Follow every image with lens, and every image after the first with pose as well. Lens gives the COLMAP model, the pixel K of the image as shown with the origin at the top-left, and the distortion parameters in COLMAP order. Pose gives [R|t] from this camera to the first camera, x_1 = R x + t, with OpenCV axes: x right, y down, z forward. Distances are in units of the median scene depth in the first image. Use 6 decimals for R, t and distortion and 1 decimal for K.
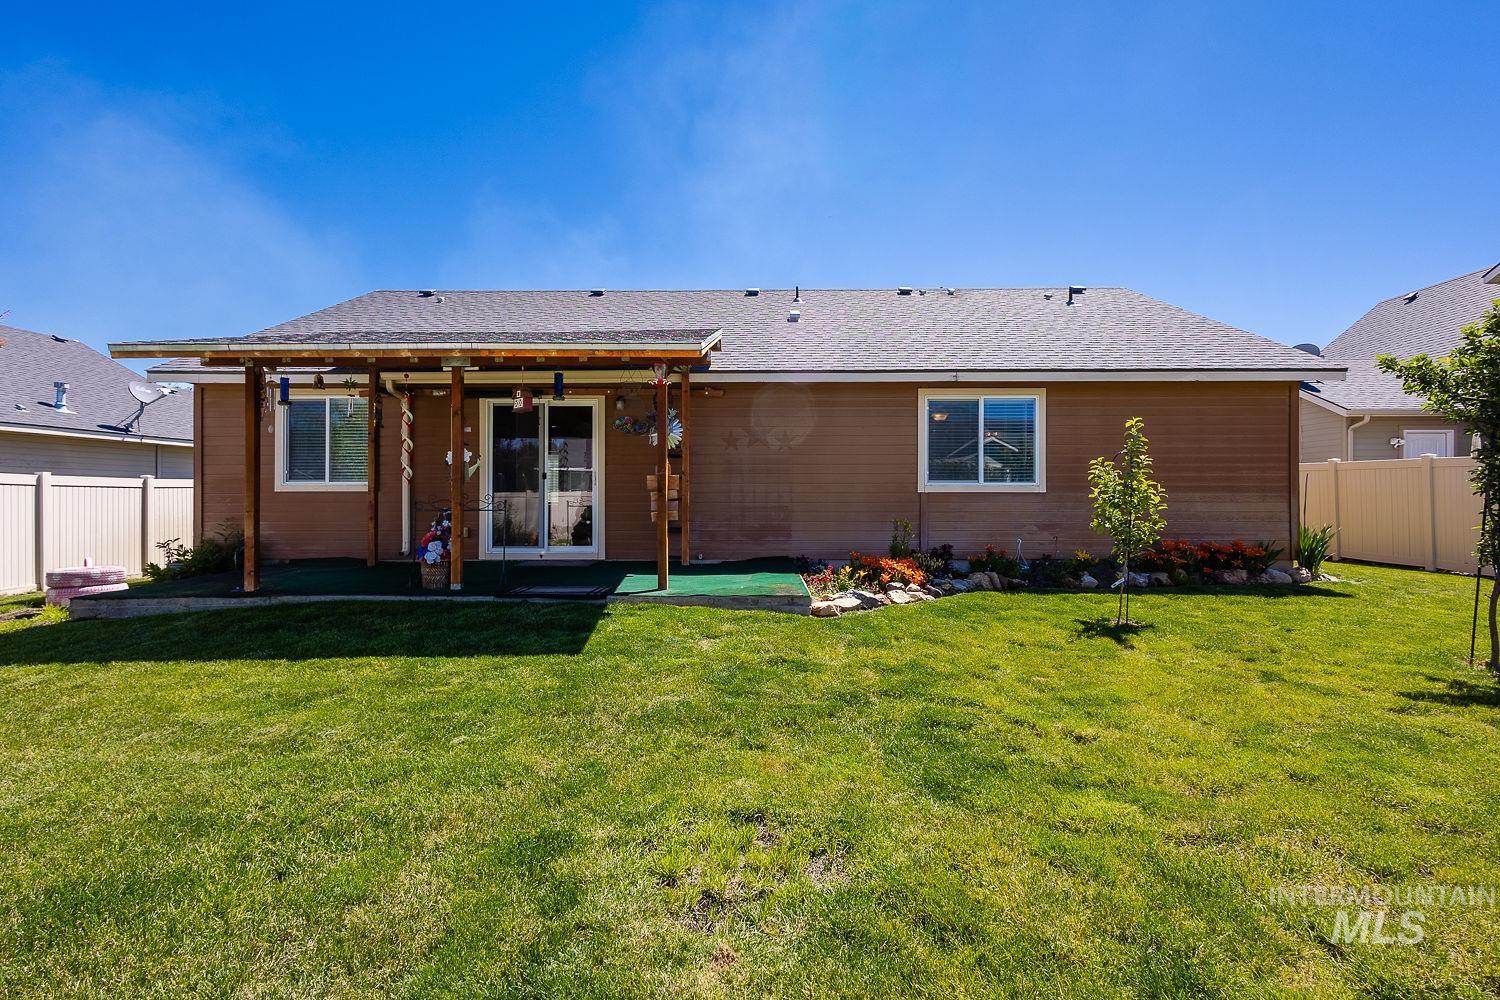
lens RADIAL K [[717.6, 0, 750.0], [0, 717.6, 500.0], [0, 0, 1]] dist [0.002579, 0.000256]
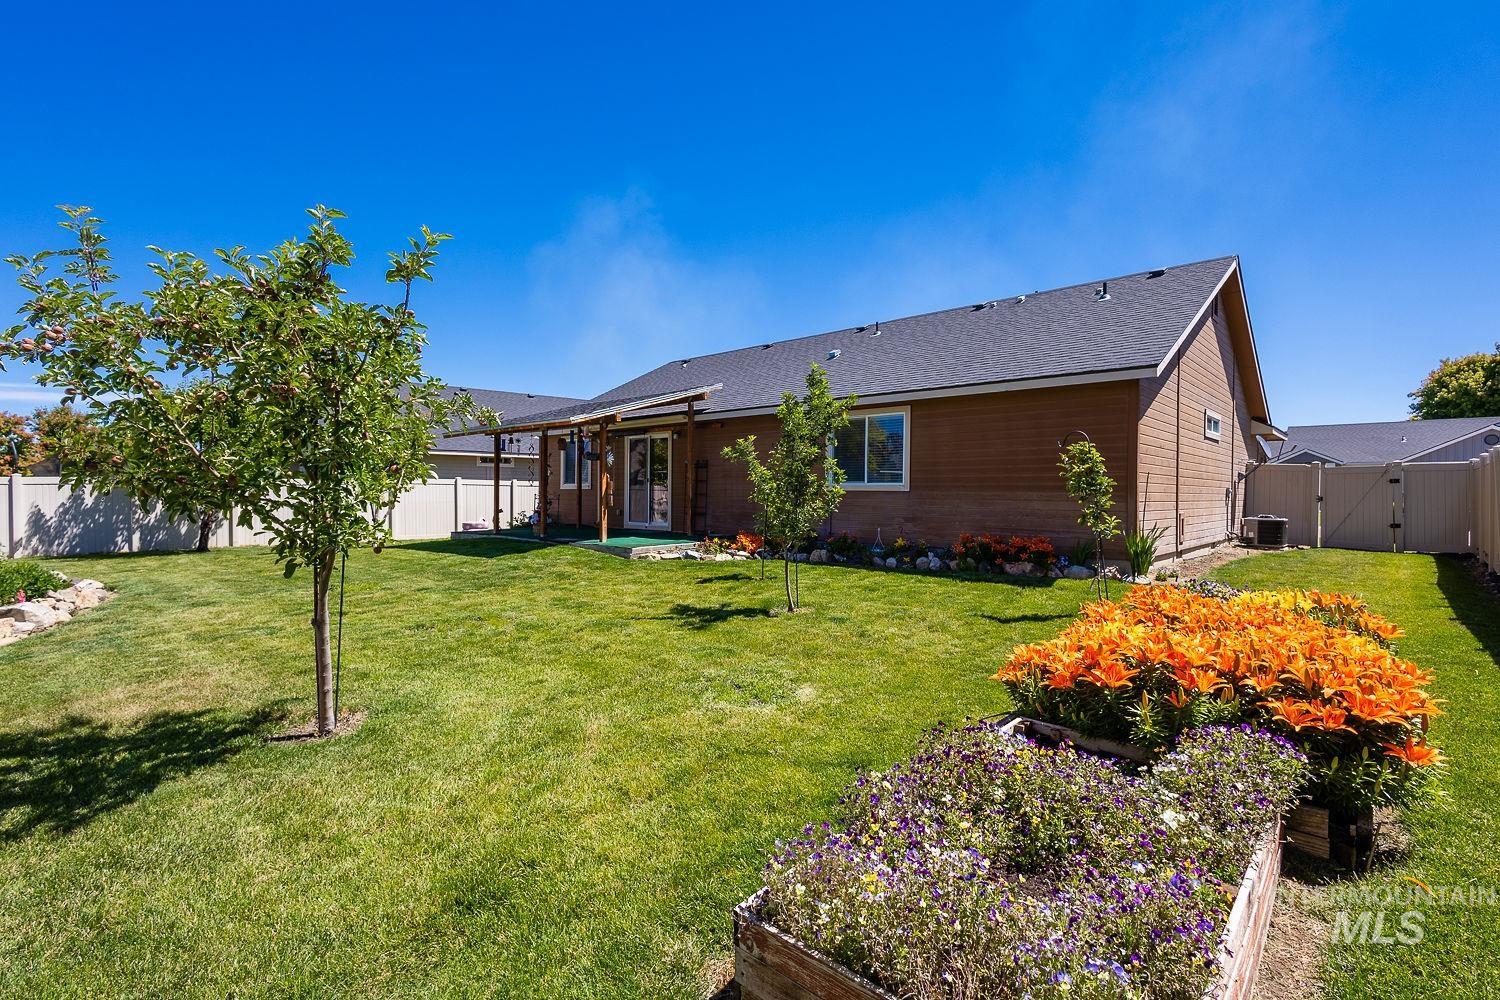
lens RADIAL K [[686.4, 0, 750.0], [0, 686.4, 500.0], [0, 0, 1]] dist [0.000059, 0.000006]
pose [[0.748046, 0.012017, -0.663538, 0.982325], [-0.010793, 0.999924, 0.005943, 0.000612], [0.663559, 0.002716, 0.748119, -0.050892]]
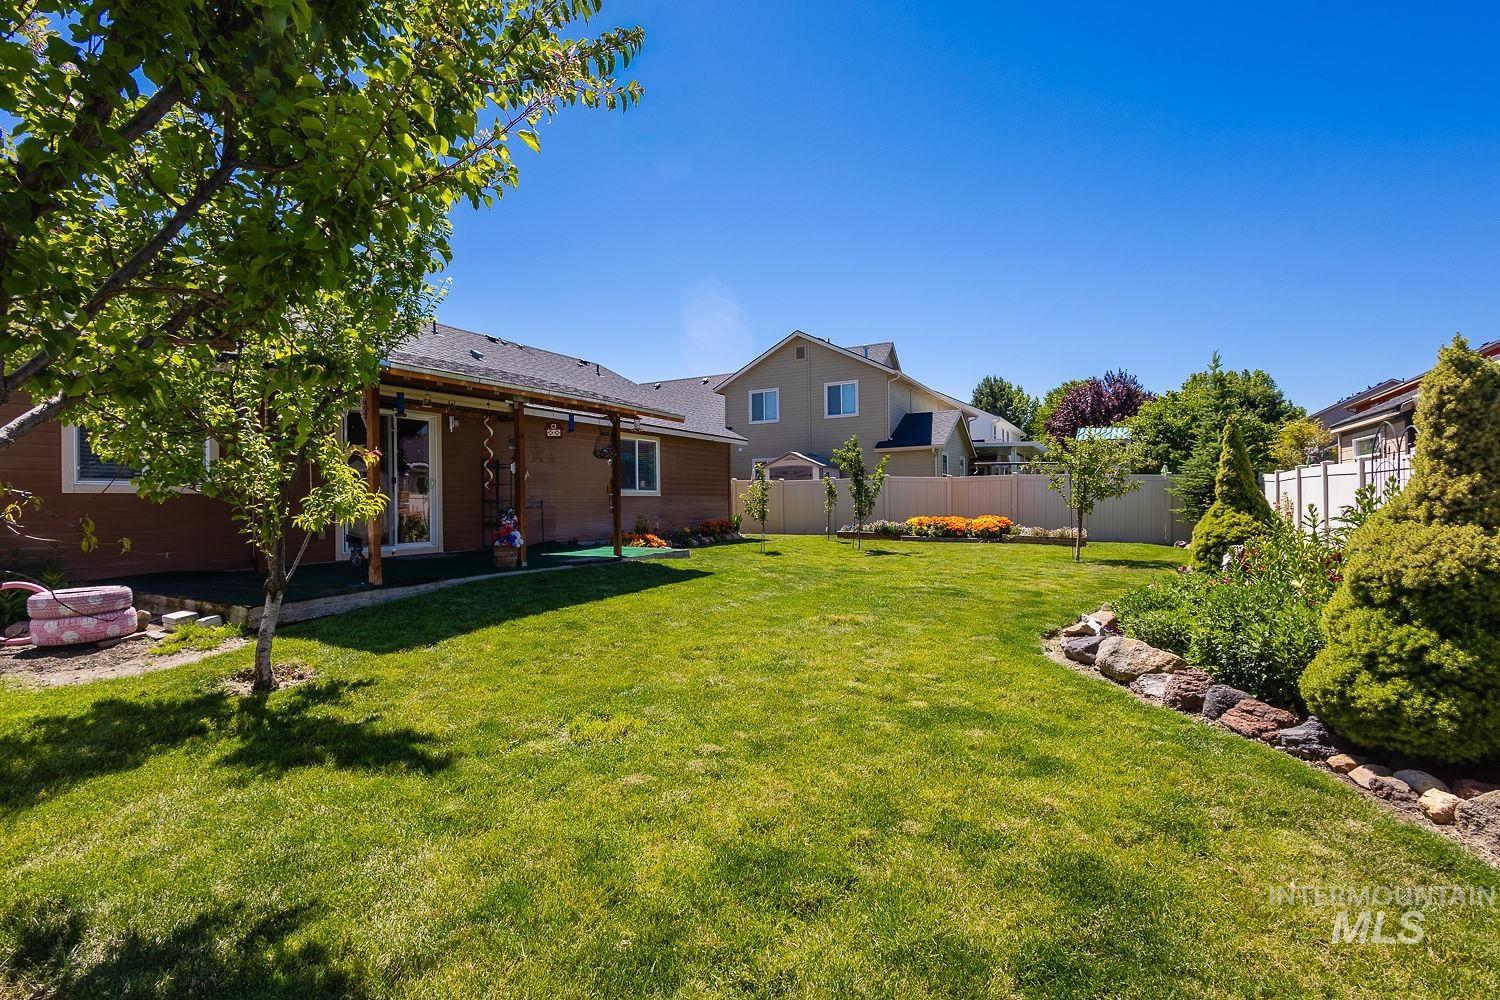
lens RADIAL K [[686.4, 0, 750.0], [0, 686.4, 500.0], [0, 0, 1]] dist [0.000059, 0.000006]
pose [[0.472096, -0.002260, 0.881544, -0.969478], [0.005557, 0.999984, -0.000412, 0.001084], [-0.881530, 0.005093, 0.472101, 0.009236]]
